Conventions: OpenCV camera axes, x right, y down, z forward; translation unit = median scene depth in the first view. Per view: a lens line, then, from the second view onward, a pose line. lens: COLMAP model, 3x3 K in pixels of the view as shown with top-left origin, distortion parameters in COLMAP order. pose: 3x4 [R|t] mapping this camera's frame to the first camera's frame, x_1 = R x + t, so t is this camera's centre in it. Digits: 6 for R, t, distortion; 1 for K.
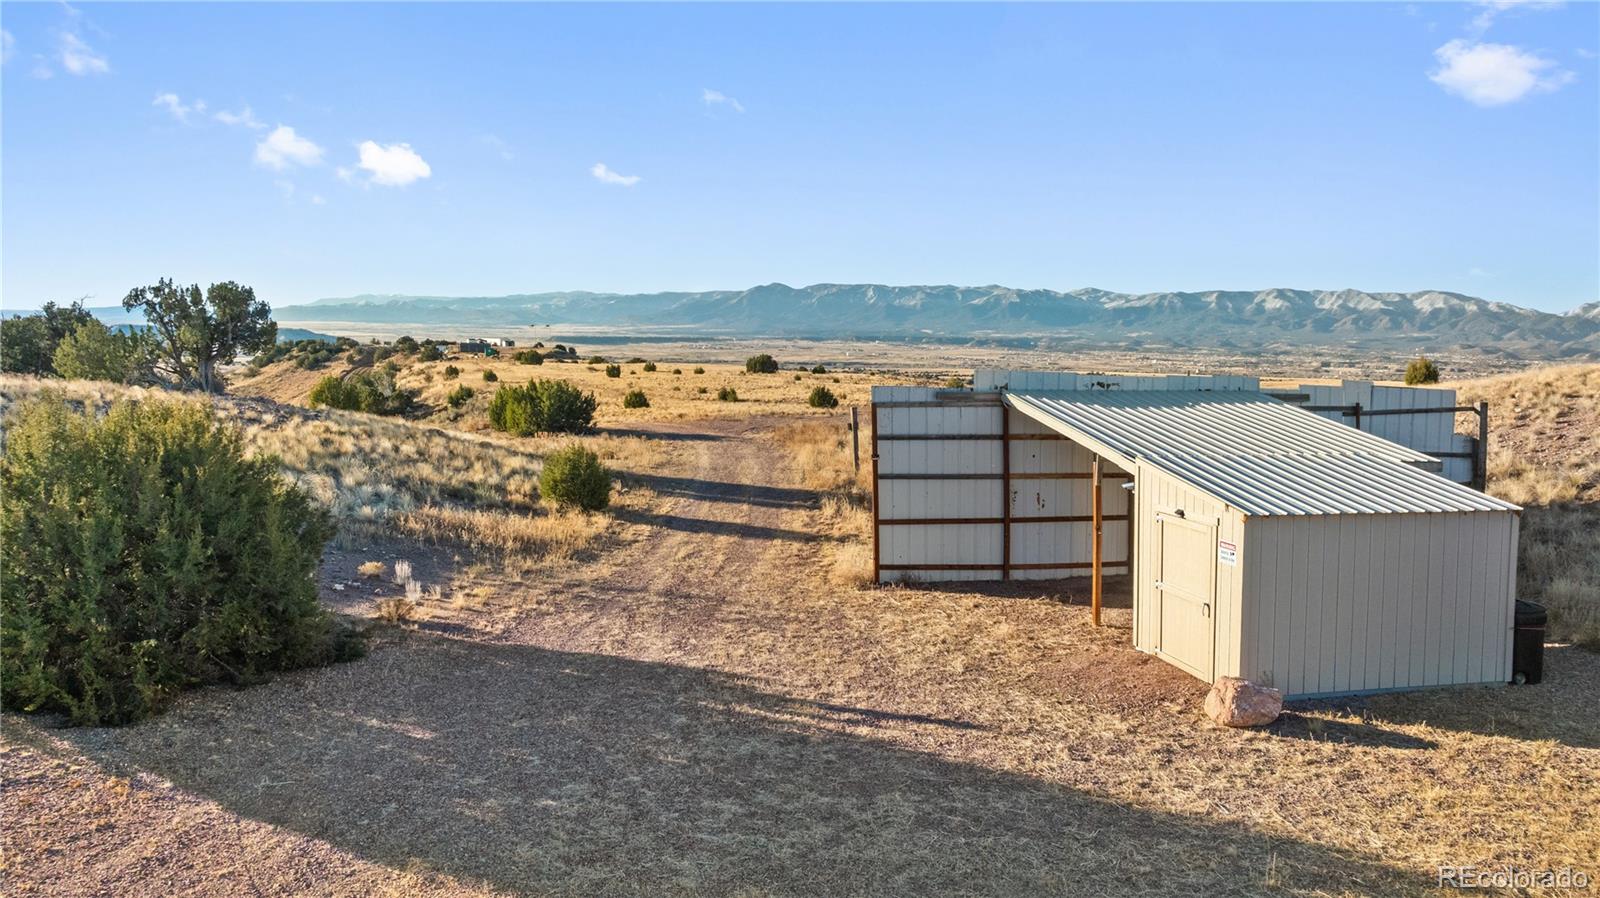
lens RADIAL K [[1125.7, 0, 861.1], [0, 1125.7, 449.4], [0, 0, 1]] dist [-0.034195, 0.031846]
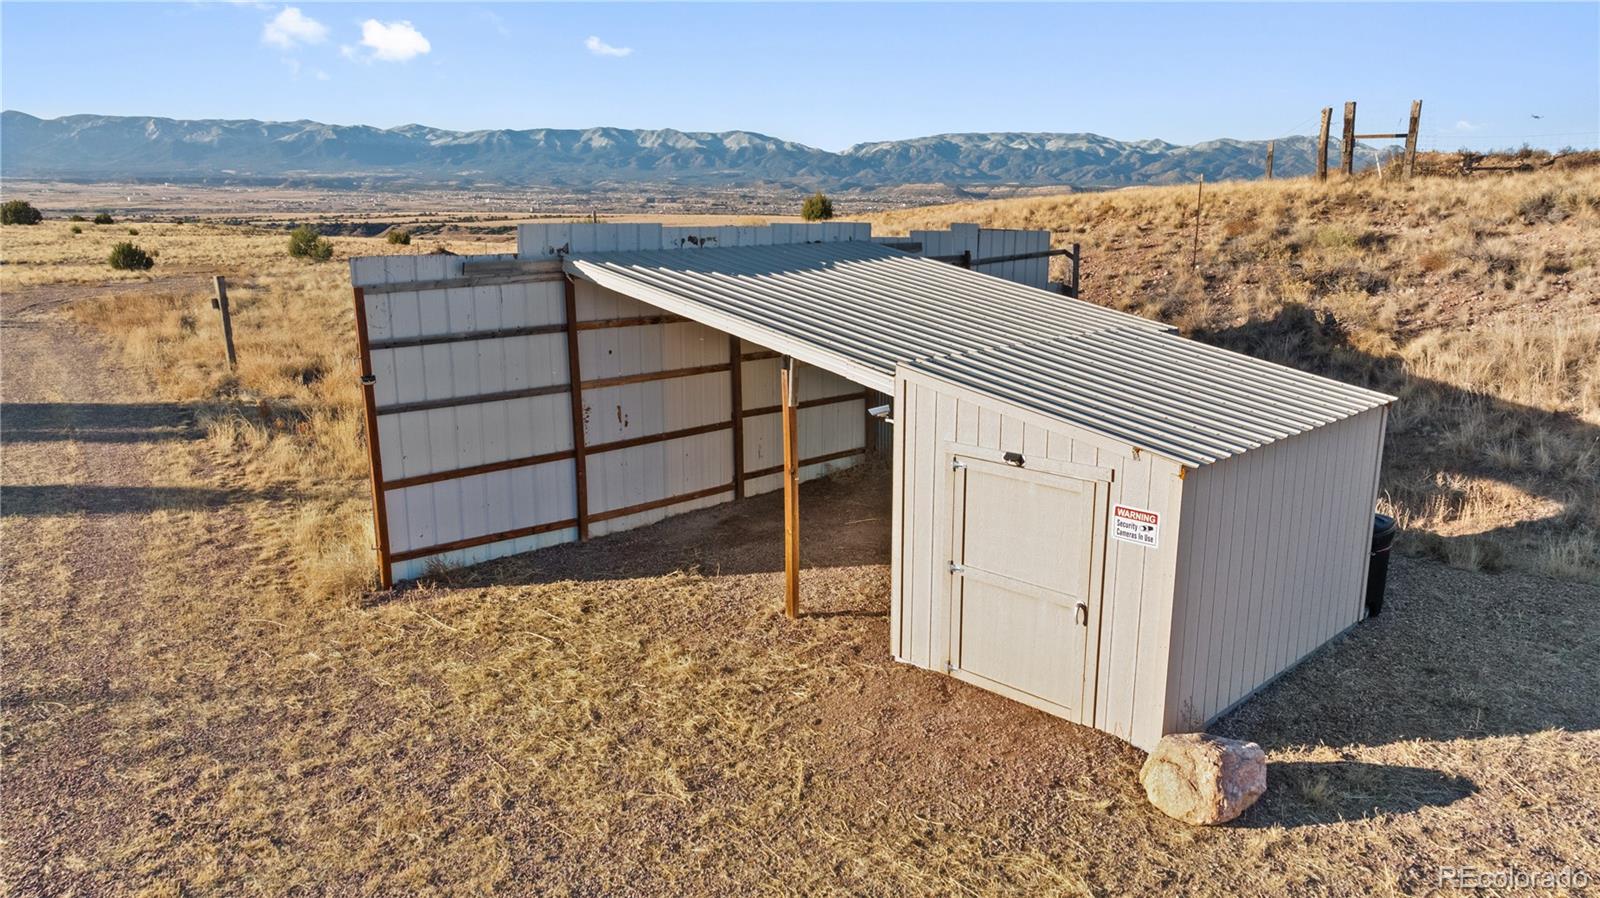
lens RADIAL K [[1104.9, 0, 809.5], [0, 1104.9, 403.9], [0, 0, 1]] dist [-0.020891, 0.003651]
pose [[0.859361, -0.108037, 0.499826, -0.071704], [0.055257, 0.991323, 0.119270, -0.033591], [-0.508375, -0.074877, 0.857875, 0.364374]]
